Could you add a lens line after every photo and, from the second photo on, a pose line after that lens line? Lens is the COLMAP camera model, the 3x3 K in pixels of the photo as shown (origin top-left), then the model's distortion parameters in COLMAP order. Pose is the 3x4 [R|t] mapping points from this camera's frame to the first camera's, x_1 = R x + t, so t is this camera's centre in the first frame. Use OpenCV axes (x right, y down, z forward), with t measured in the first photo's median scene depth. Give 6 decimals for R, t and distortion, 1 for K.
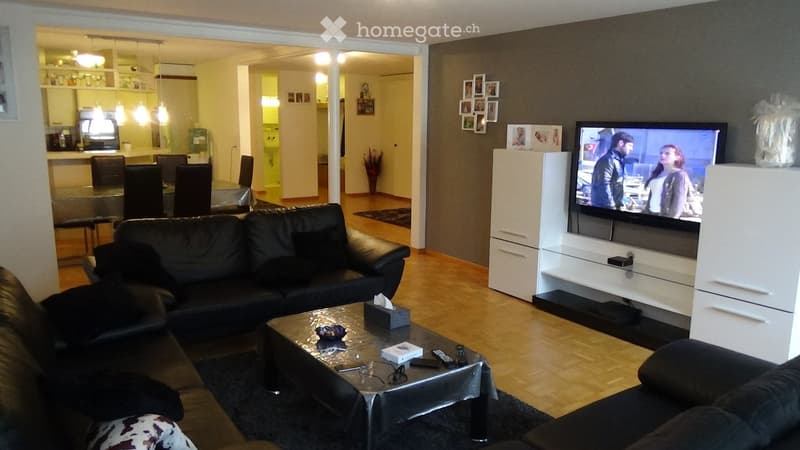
lens RADIAL K [[601.0, 0, 402.6], [0, 601.0, 225.7], [0, 0, 1]] dist [-0.002301, -0.000415]
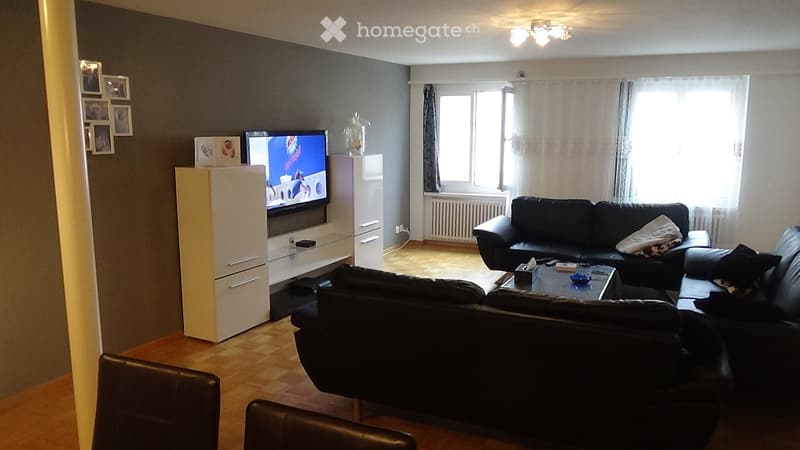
lens RADIAL K [[601.0, 0, 399.8], [0, 601.0, 227.3], [0, 0, 1]] dist [-0.002301, -0.000415]
pose [[-0.500115, -0.152947, 0.852345, -0.600155], [0.150857, 0.953840, 0.259676, -0.202930], [-0.852718, 0.258450, -0.453956, 1.066021]]
